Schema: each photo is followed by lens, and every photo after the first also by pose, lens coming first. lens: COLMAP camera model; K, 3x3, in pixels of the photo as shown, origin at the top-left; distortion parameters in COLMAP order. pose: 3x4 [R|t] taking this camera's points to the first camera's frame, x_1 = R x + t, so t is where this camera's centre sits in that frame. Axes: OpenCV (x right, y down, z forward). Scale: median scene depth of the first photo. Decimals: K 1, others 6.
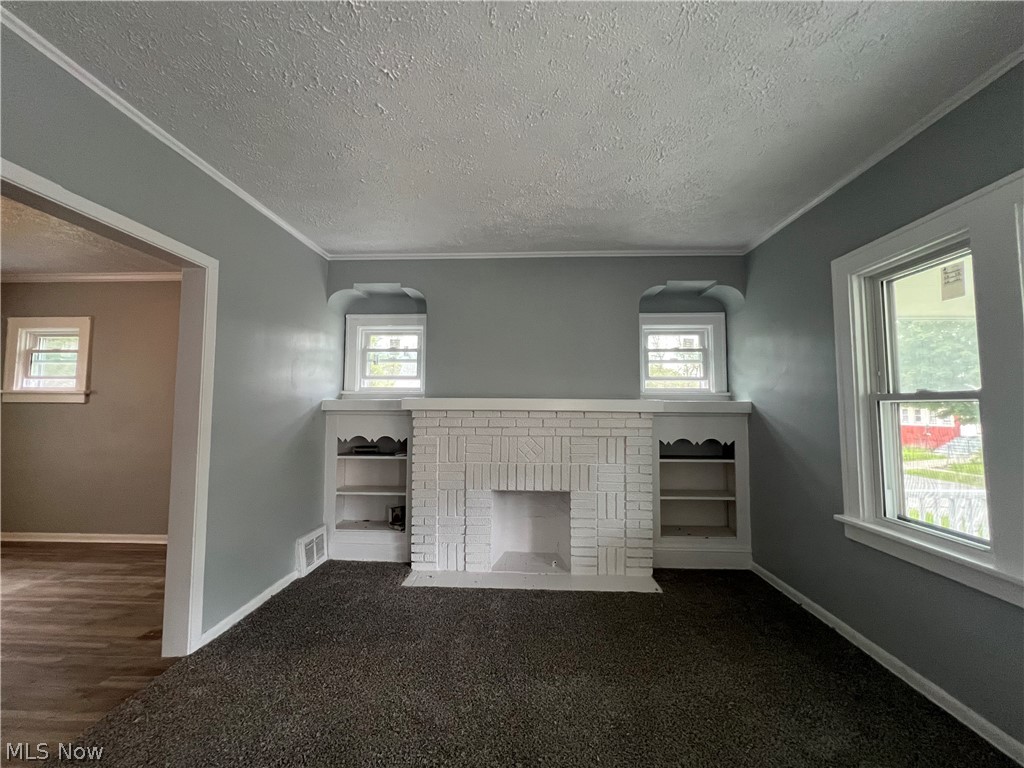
lens RADIAL K [[409.3, 0, 514.8], [0, 409.3, 385.7], [0, 0, 1]] dist [-0.004577, 0.001521]
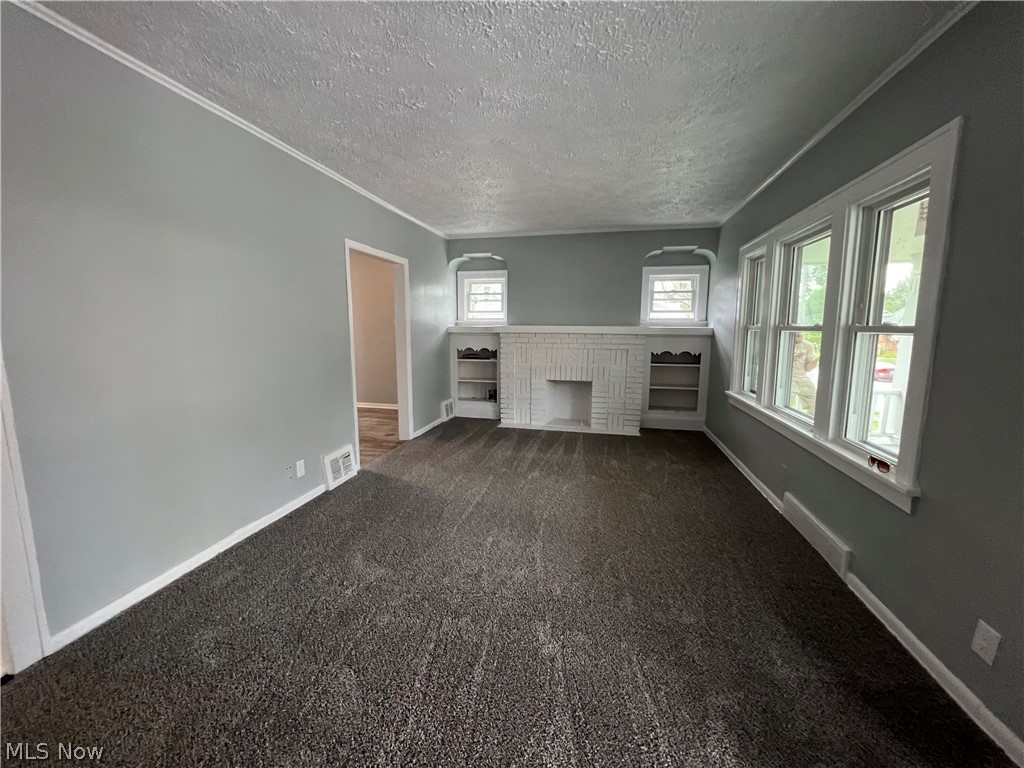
lens RADIAL K [[409.3, 0, 515.5], [0, 409.3, 386.1], [0, 0, 1]] dist [-0.004577, 0.001521]
pose [[0.983417, 0.026118, -0.179467, 0.123698], [0.009765, 0.980515, 0.196203, -0.054968], [0.181094, -0.194702, 0.964000, -0.667277]]
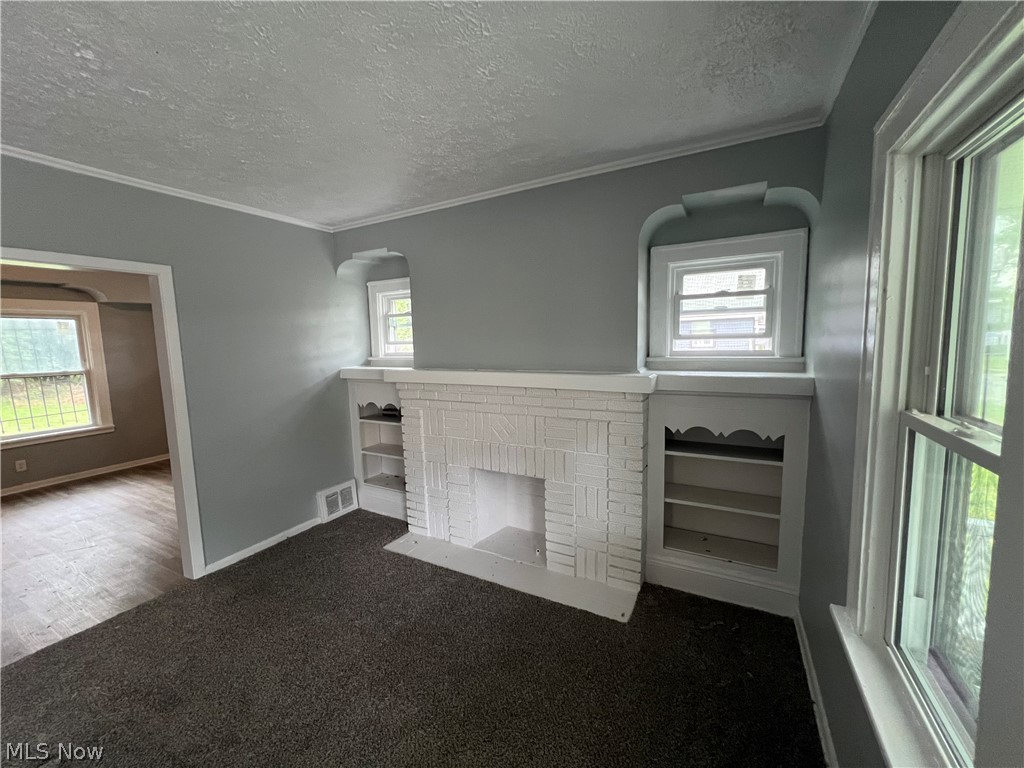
lens RADIAL K [[409.3, 0, 513.4], [0, 409.3, 386.1], [0, 0, 1]] dist [-0.004577, 0.001521]
pose [[0.898232, 0.023368, -0.438901, 0.434357], [0.053775, 0.985241, 0.162509, -0.074678], [0.436220, -0.169573, 0.883718, 0.240589]]
